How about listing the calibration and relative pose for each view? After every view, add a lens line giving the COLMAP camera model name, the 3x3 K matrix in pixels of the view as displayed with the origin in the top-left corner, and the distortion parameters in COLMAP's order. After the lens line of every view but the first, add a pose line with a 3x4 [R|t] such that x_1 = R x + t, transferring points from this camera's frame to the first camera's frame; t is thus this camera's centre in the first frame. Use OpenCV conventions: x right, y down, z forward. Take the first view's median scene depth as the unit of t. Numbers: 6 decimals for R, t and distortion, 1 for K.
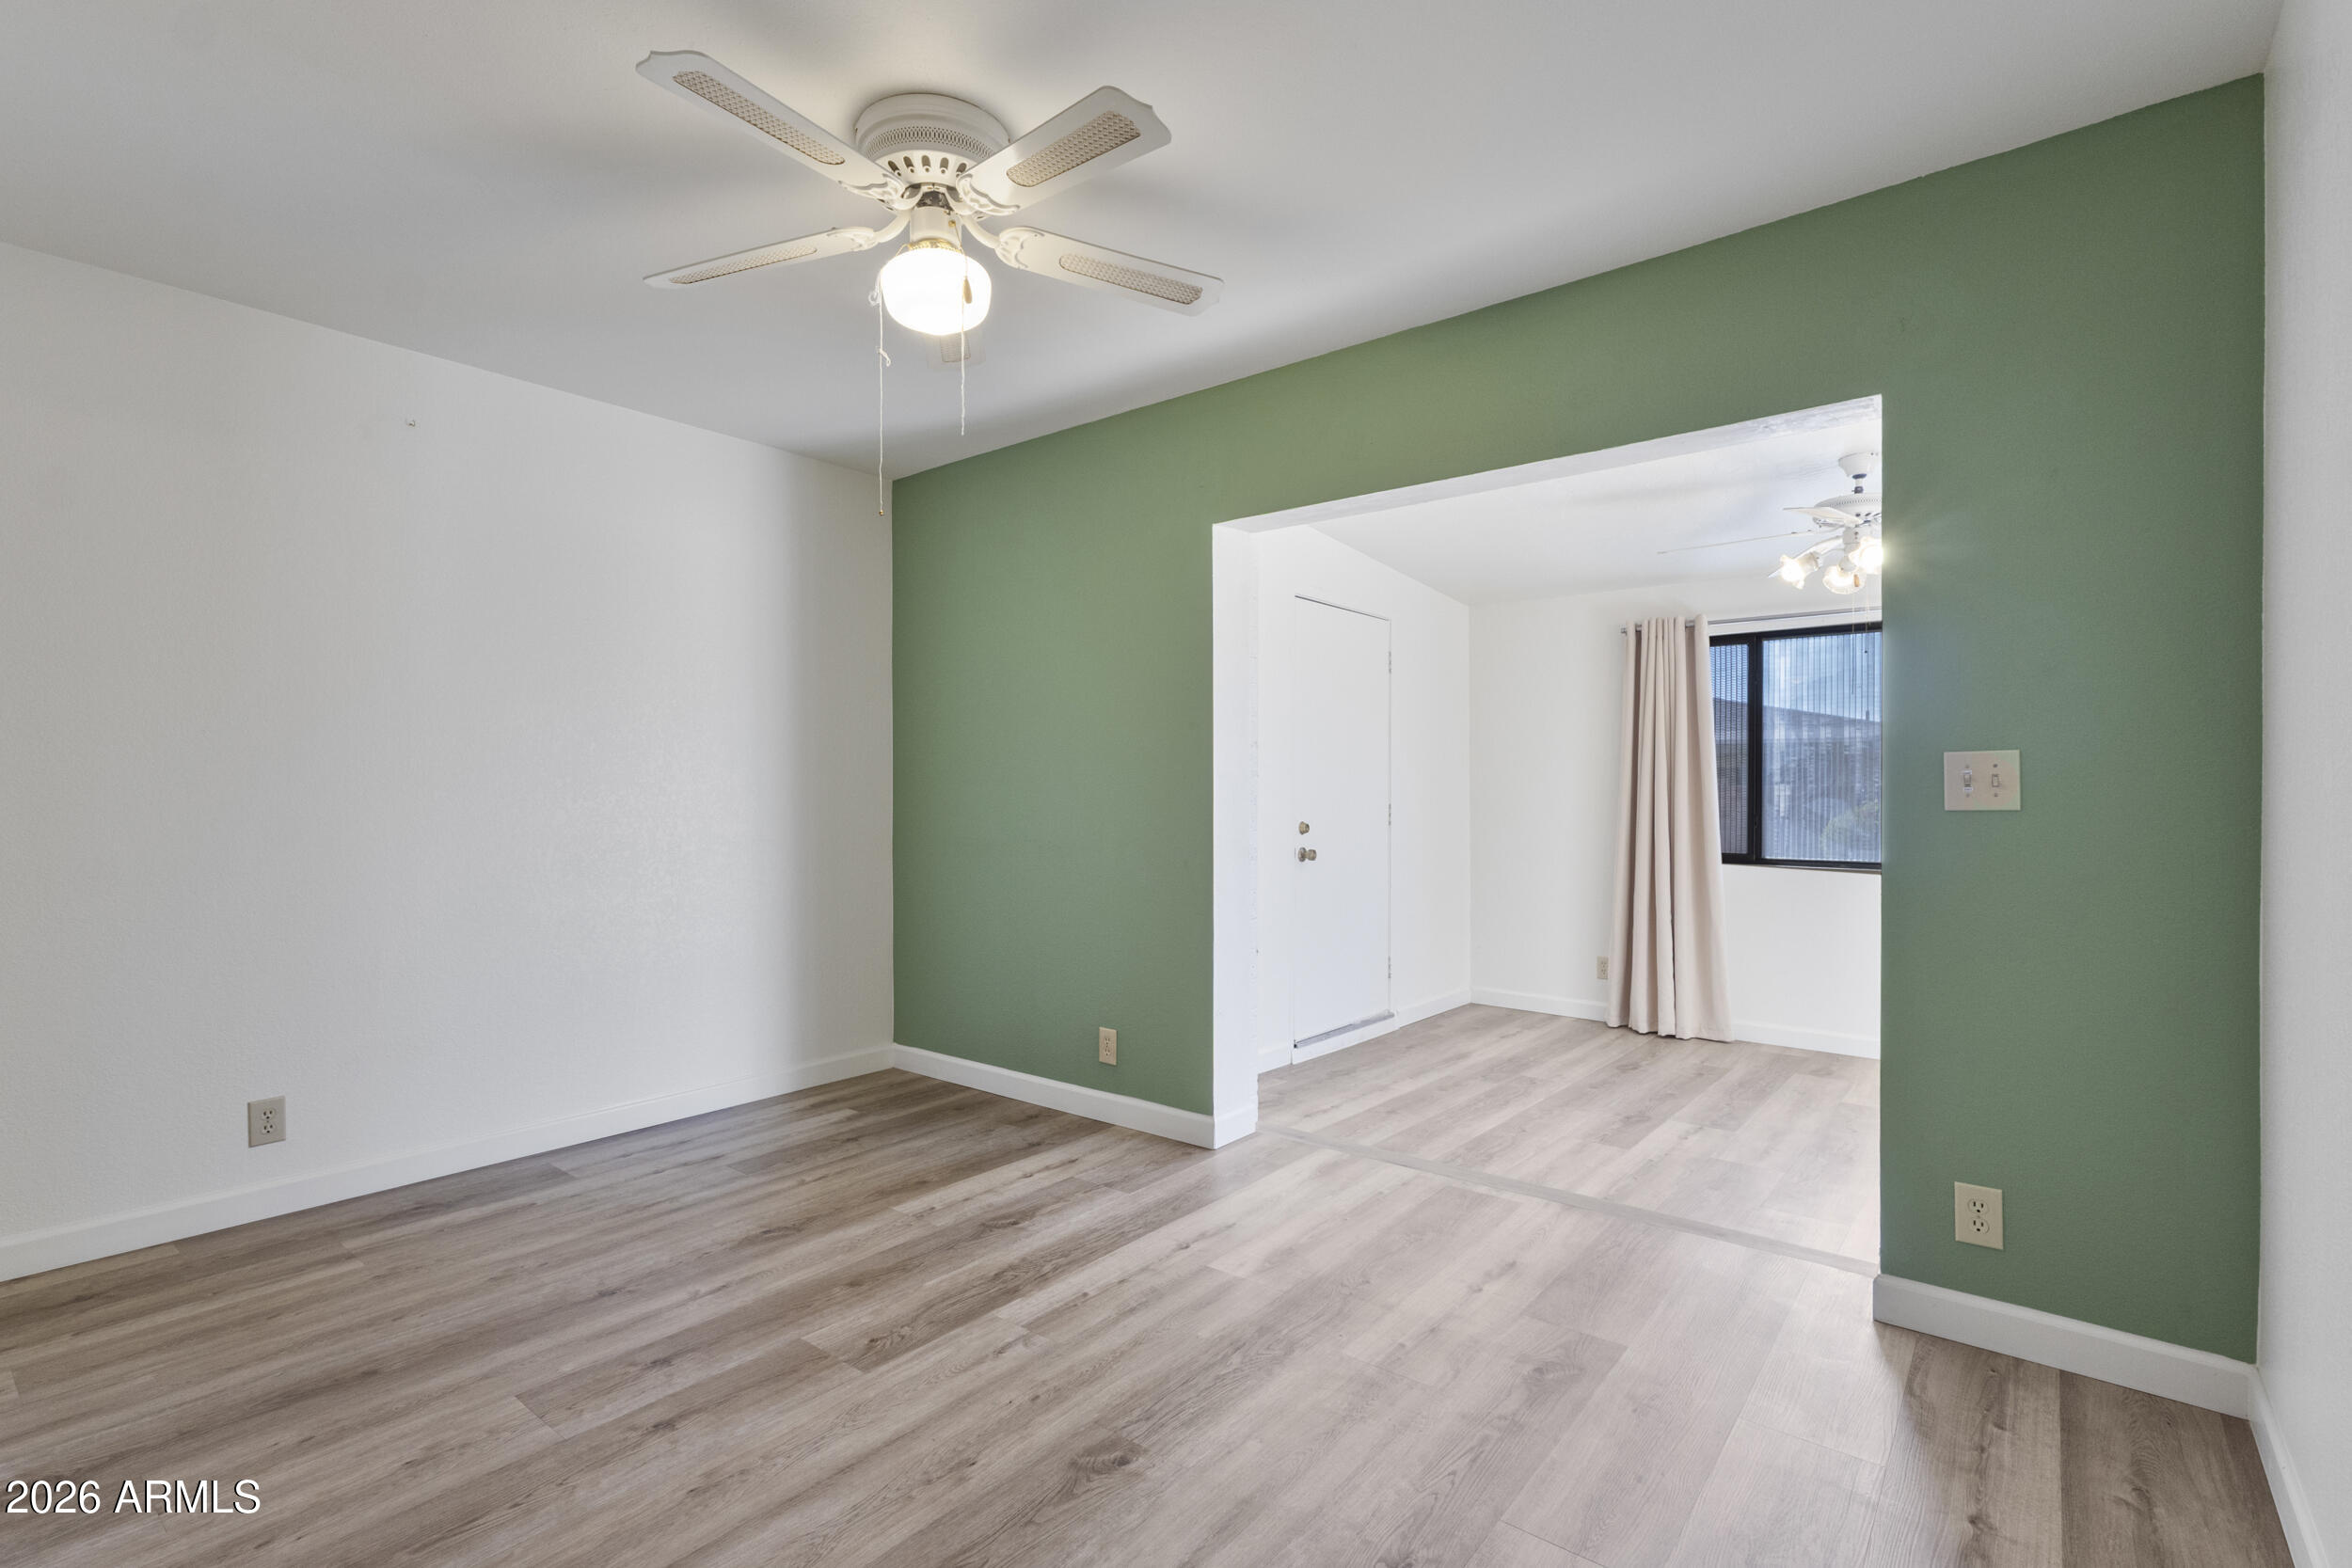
lens RADIAL K [[1075.3, 0, 1176.0], [0, 1075.3, 784.0], [0, 0, 1]] dist [-0.001313, -0.000309]
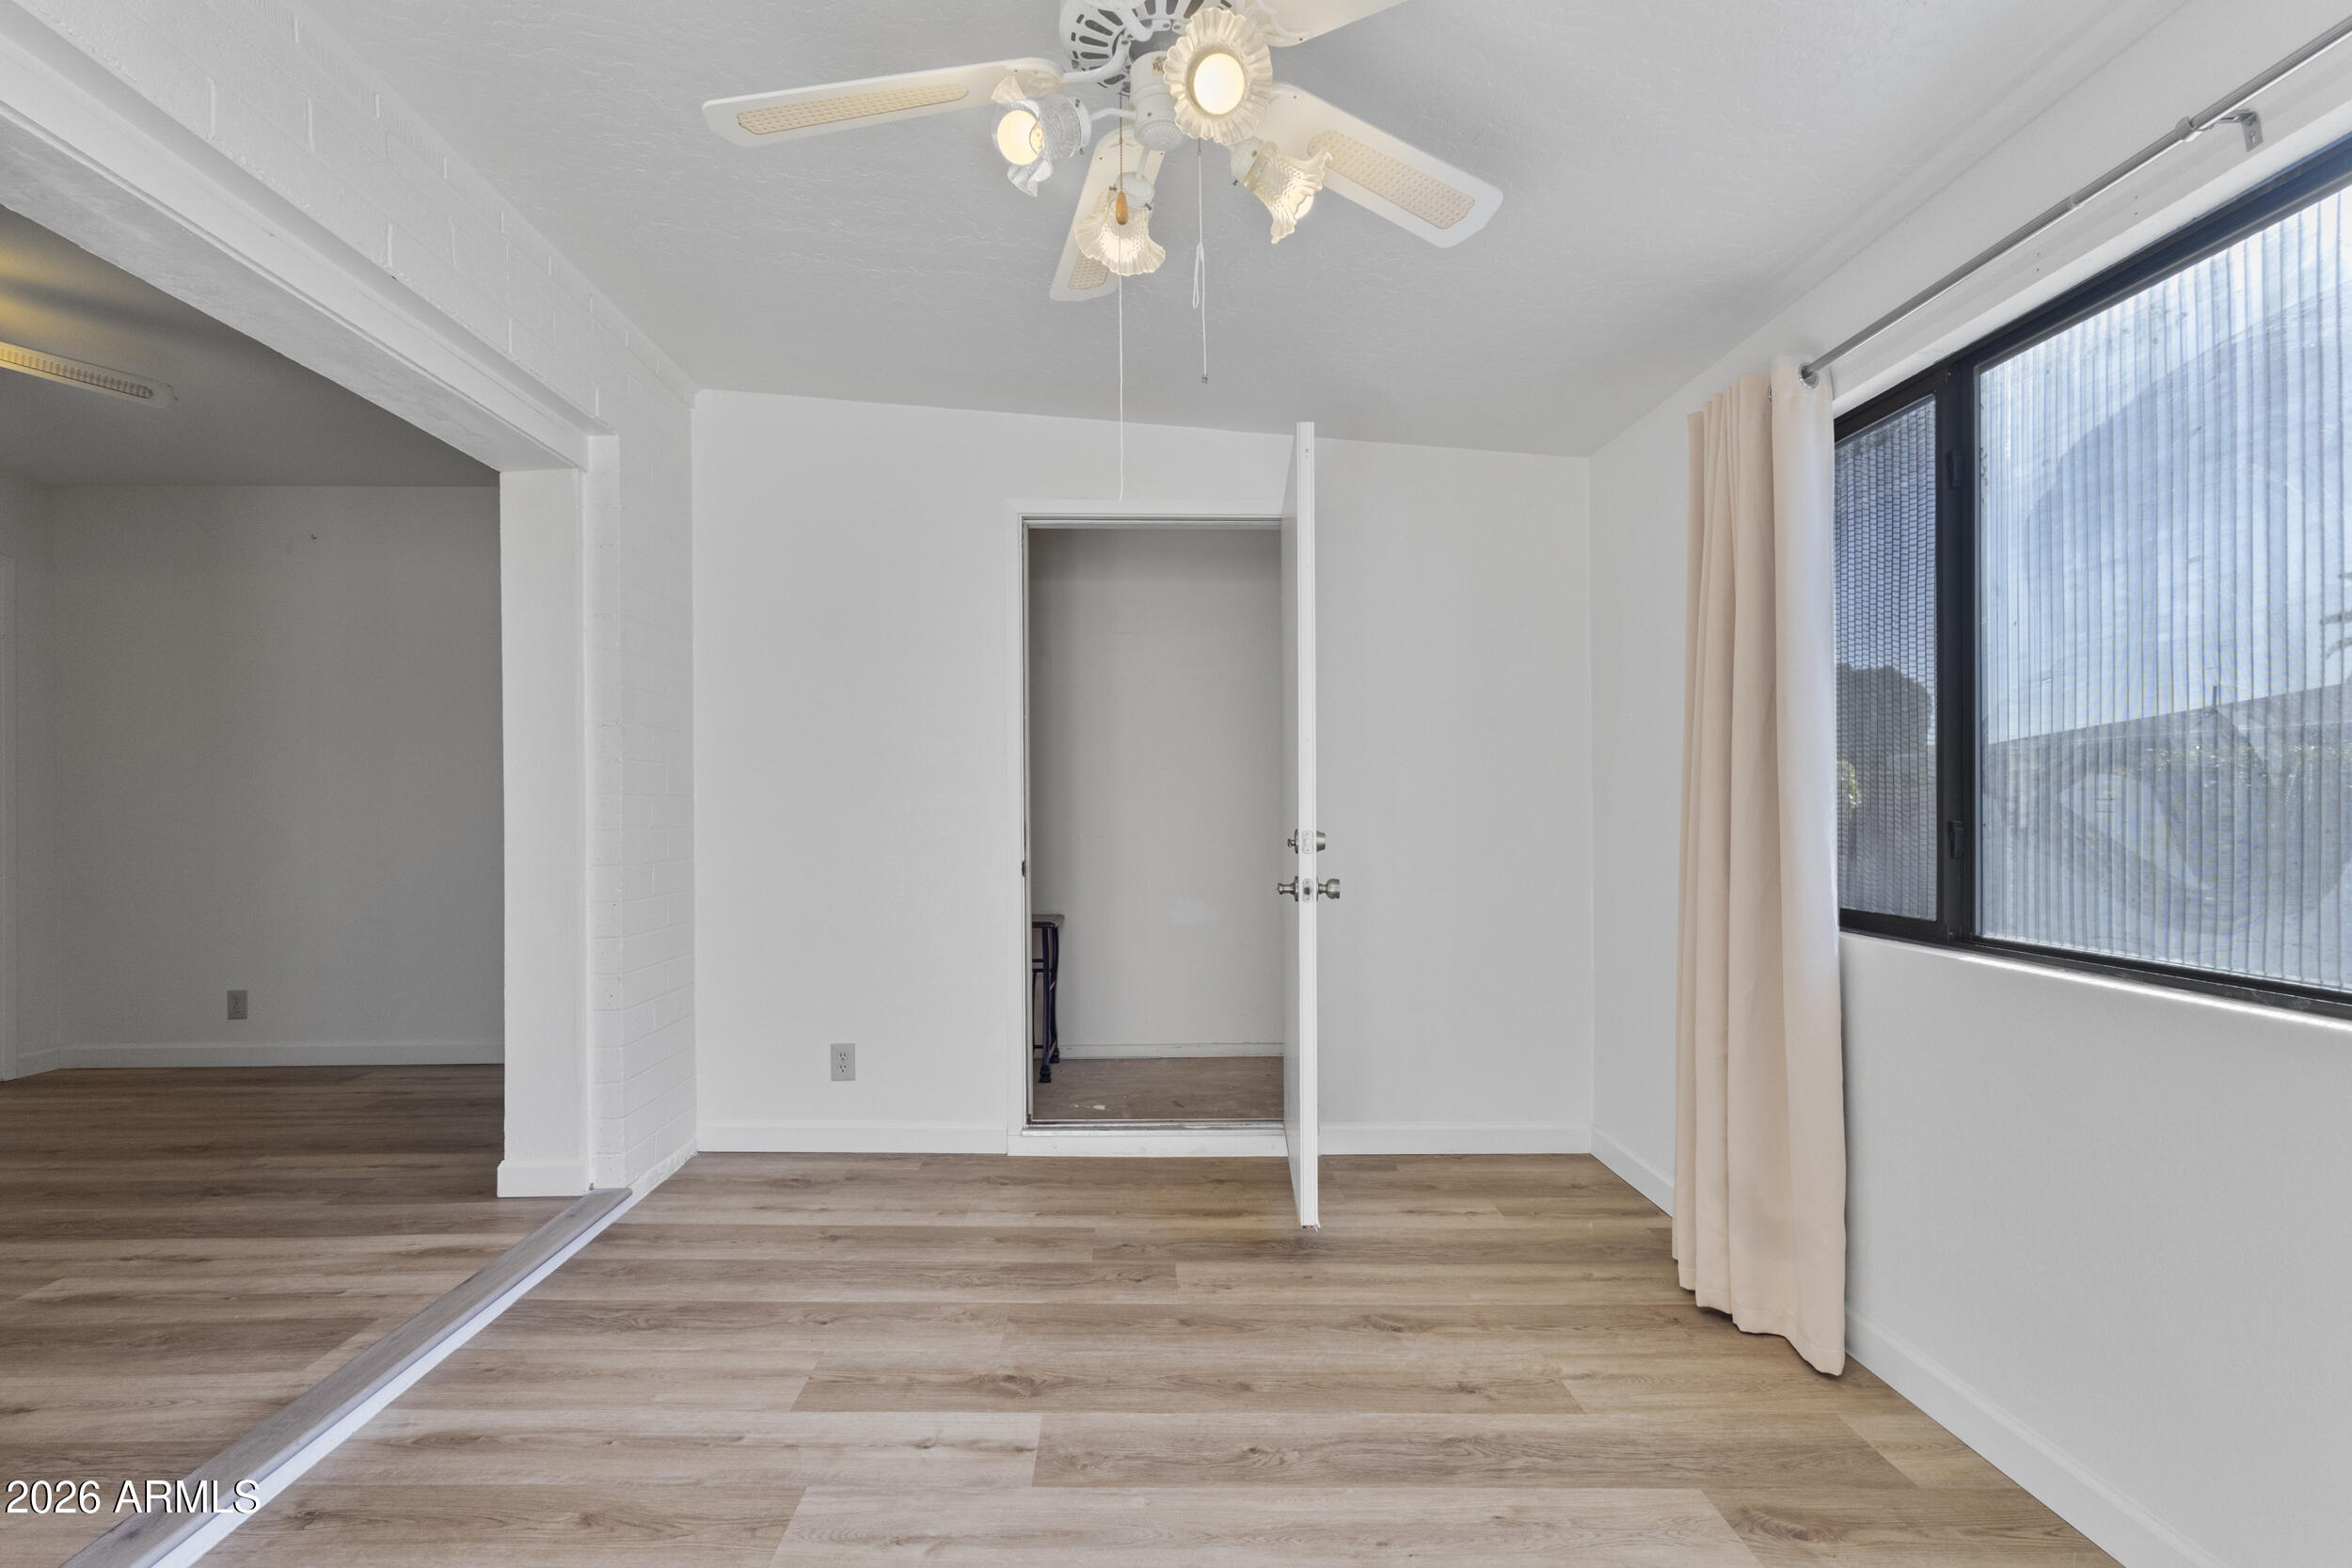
lens RADIAL K [[1070.5, 0, 1174.1], [0, 1070.5, 815.3], [0, 0, 1]] dist [0.045132, -0.022047]
pose [[0.664730, -0.005095, -0.747066, 0.883366], [-0.007701, 0.999877, -0.013672, 0.045077], [0.747044, 0.014842, 0.664609, 0.719214]]
